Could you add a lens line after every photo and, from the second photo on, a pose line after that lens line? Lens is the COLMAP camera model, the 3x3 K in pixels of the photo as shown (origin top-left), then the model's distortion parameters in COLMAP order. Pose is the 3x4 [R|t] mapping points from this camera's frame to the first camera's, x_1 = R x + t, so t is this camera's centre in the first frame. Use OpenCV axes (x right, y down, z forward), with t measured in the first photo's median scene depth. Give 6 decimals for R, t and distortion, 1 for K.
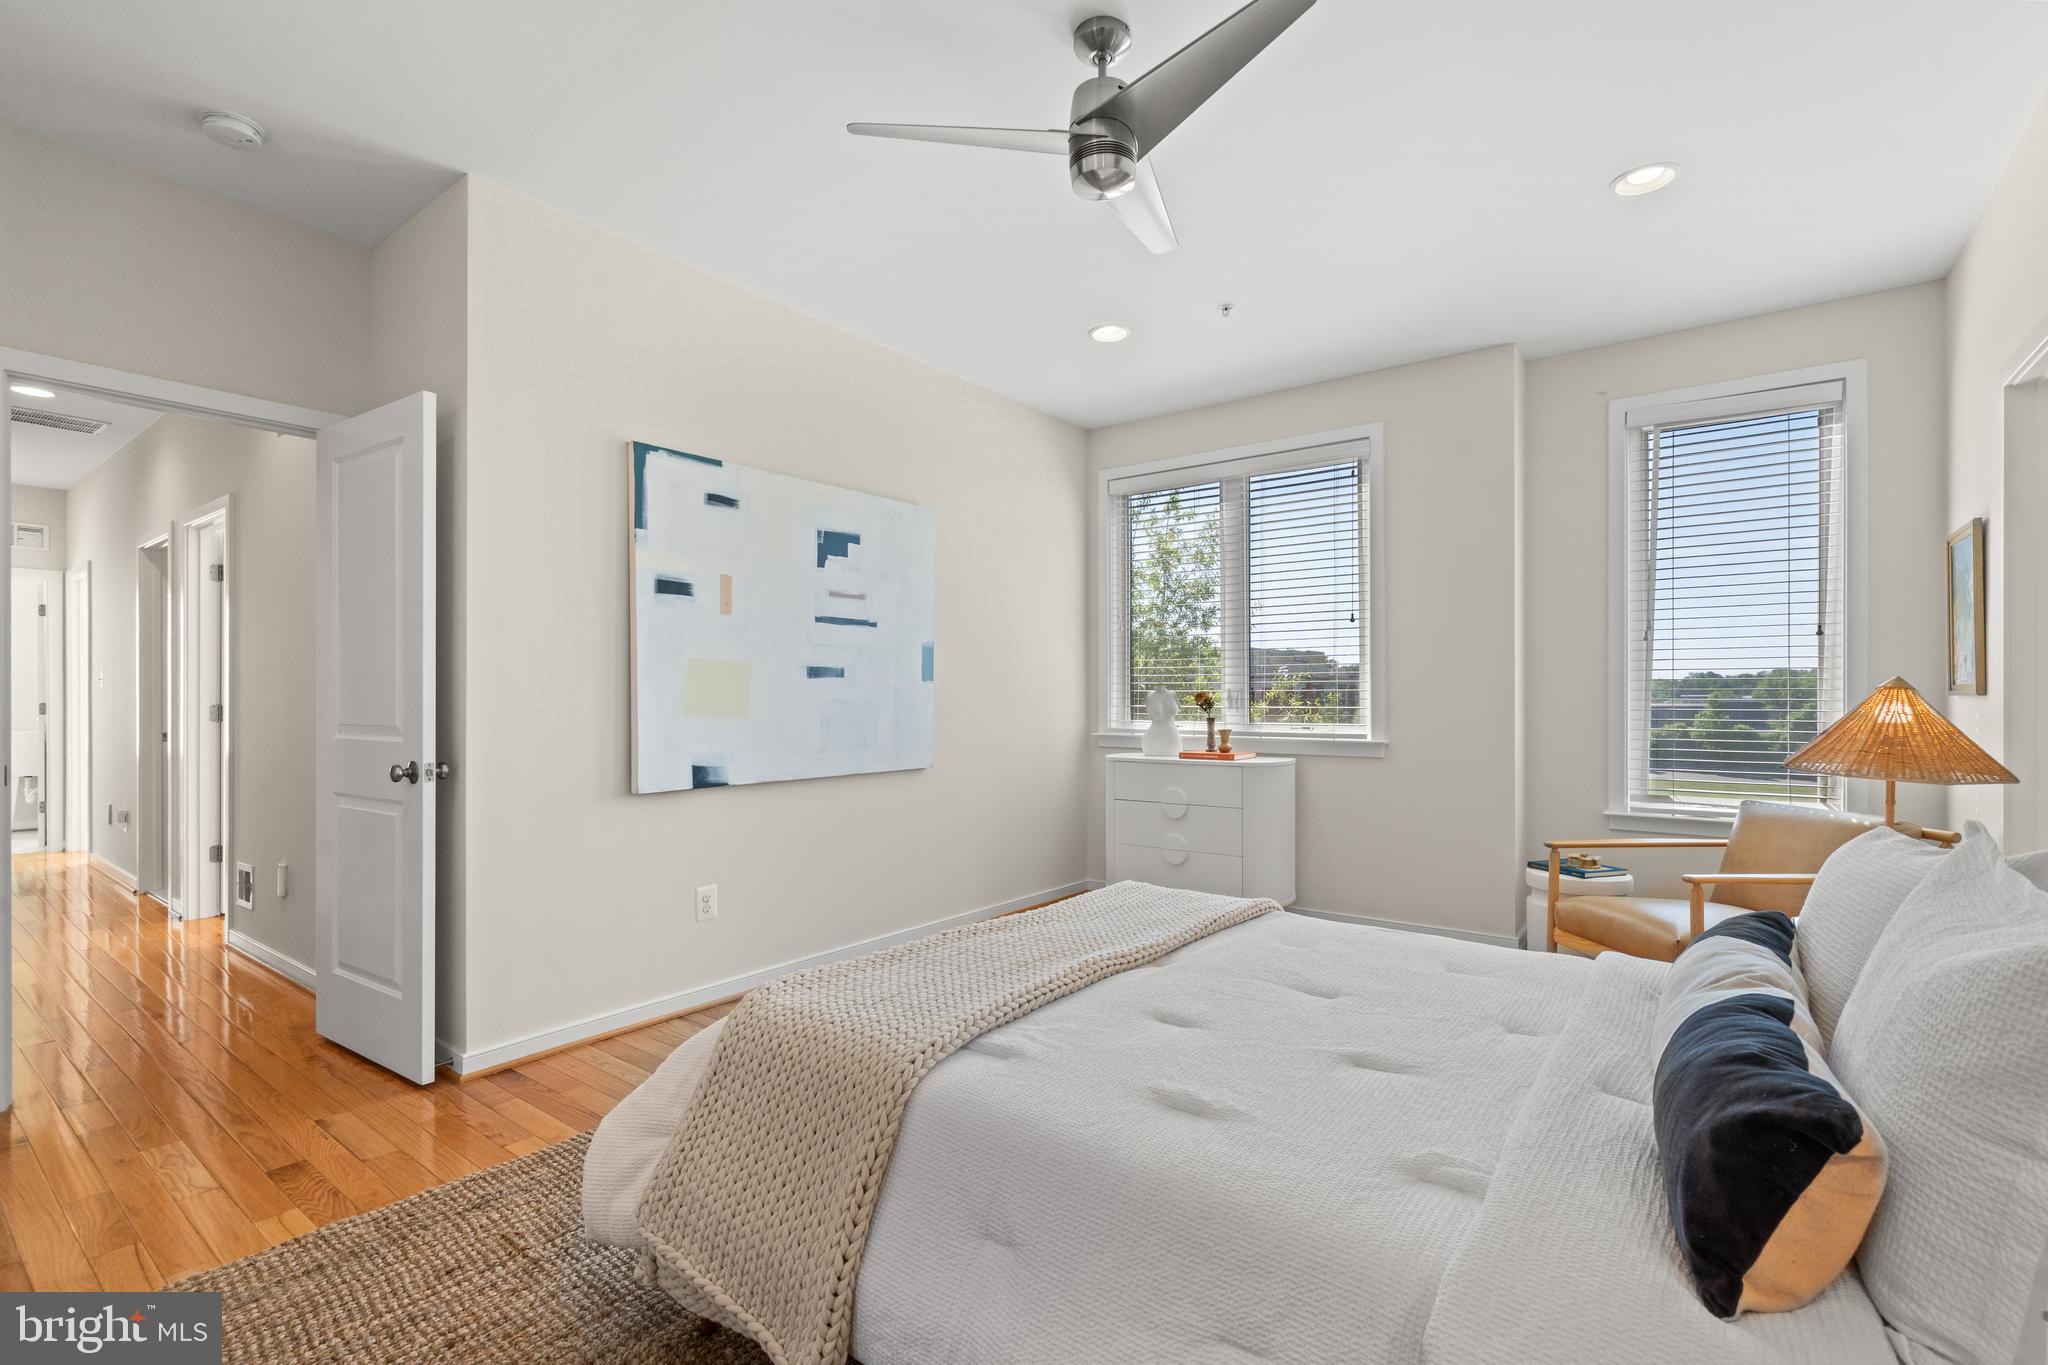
lens RADIAL K [[919.2, 0, 1019.4], [0, 919.2, 690.0], [0, 0, 1]] dist [0.000840, 0.000628]
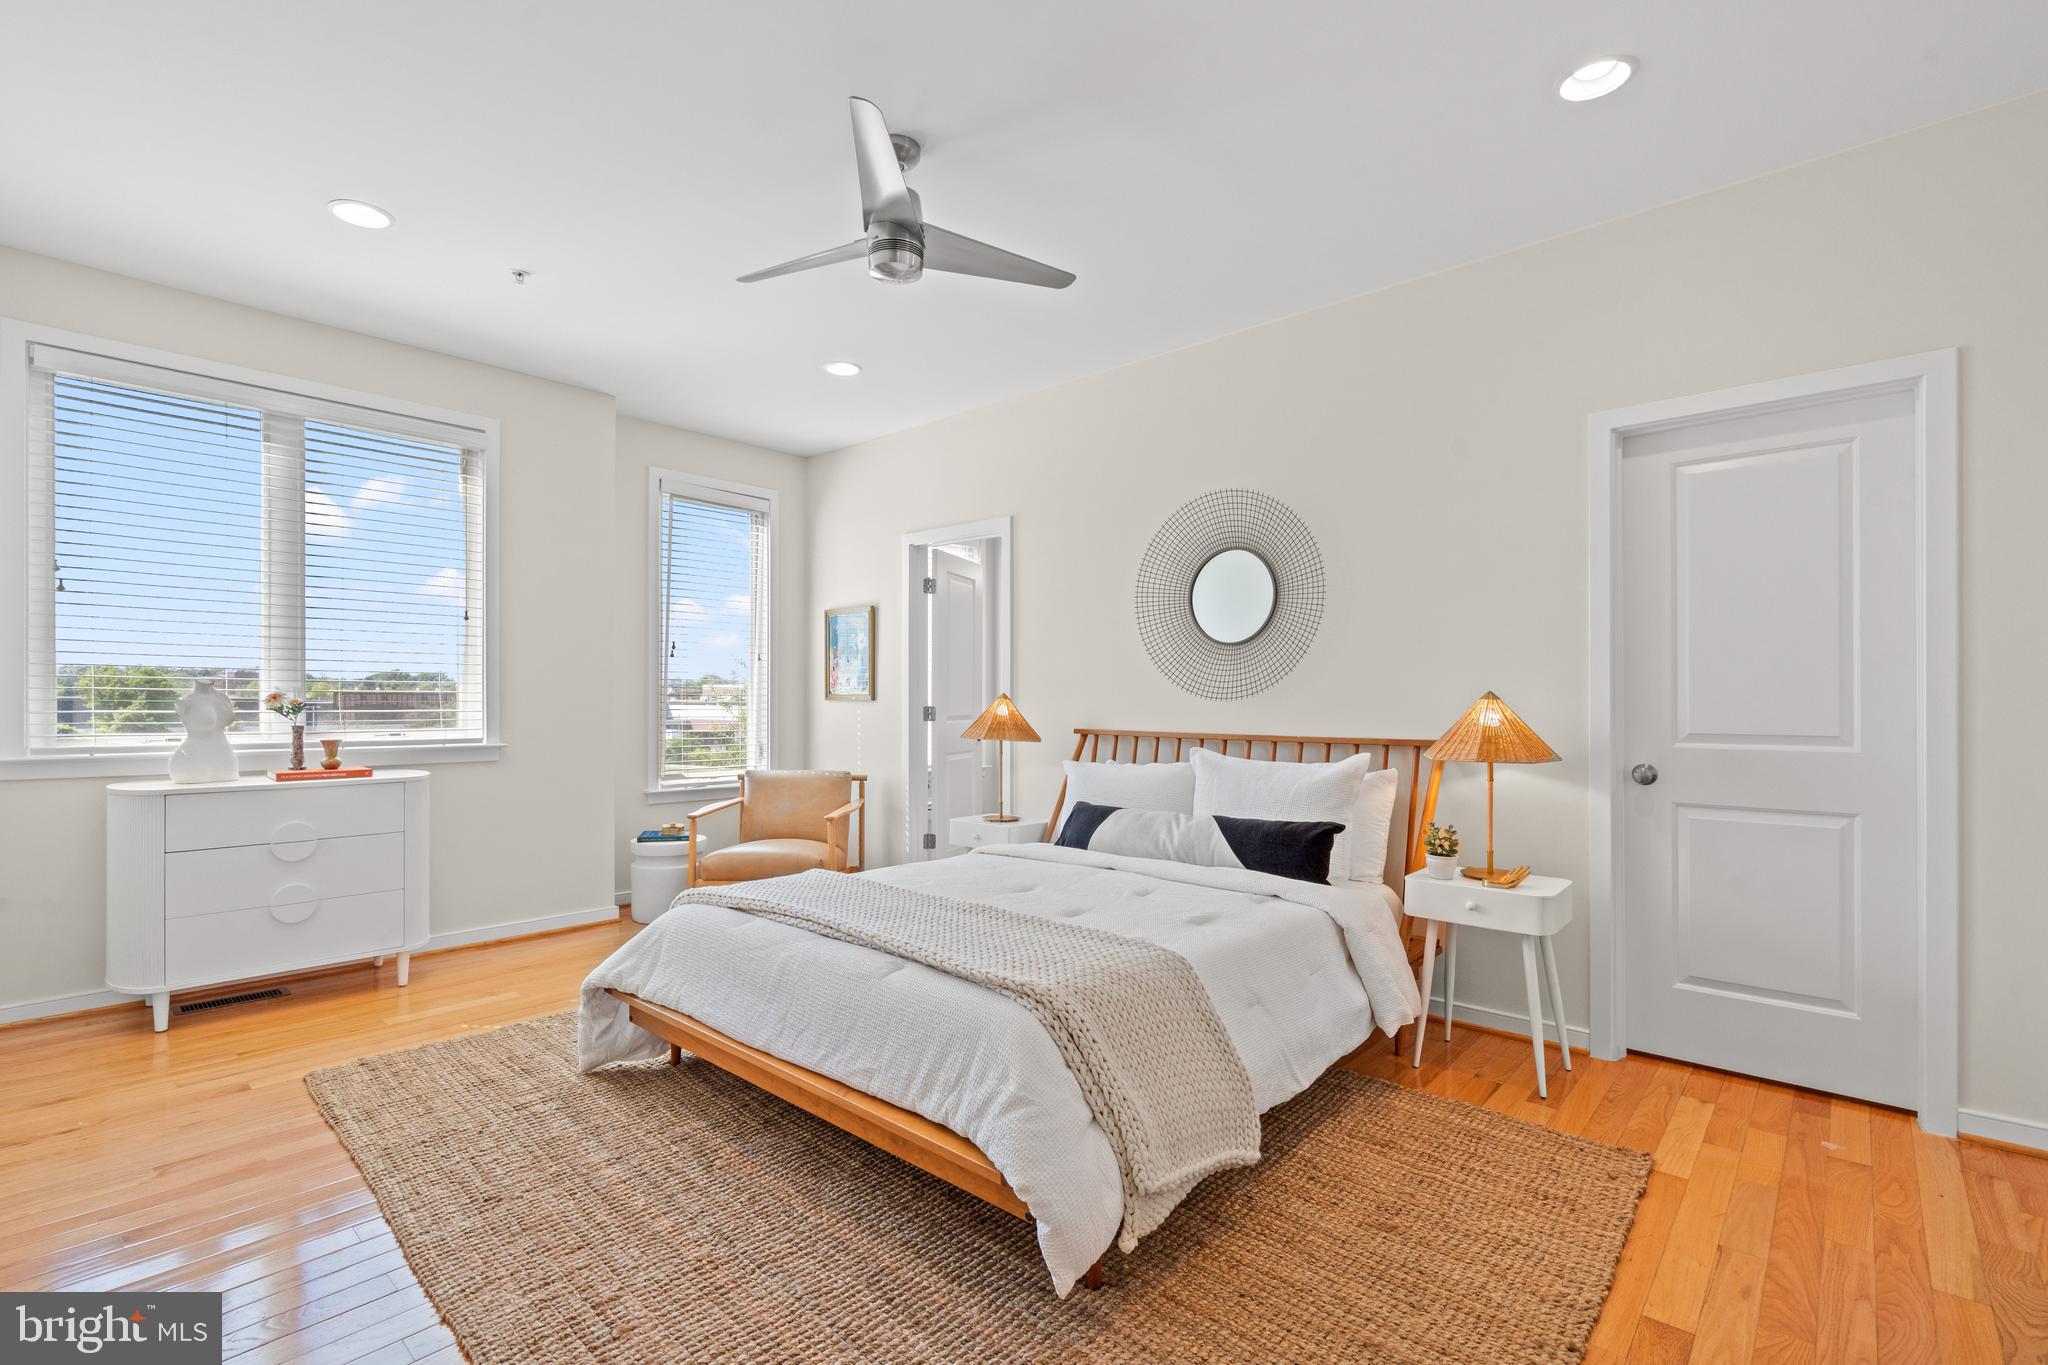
lens RADIAL K [[933.1, 0, 1016.3], [0, 933.1, 707.0], [0, 0, 1]] dist [-0.002187, -0.000376]
pose [[0.087845, -0.007241, 0.996108, -0.530756], [-0.012788, 0.999883, 0.008396, 0.000075], [-0.996052, -0.013475, 0.087742, 0.339689]]
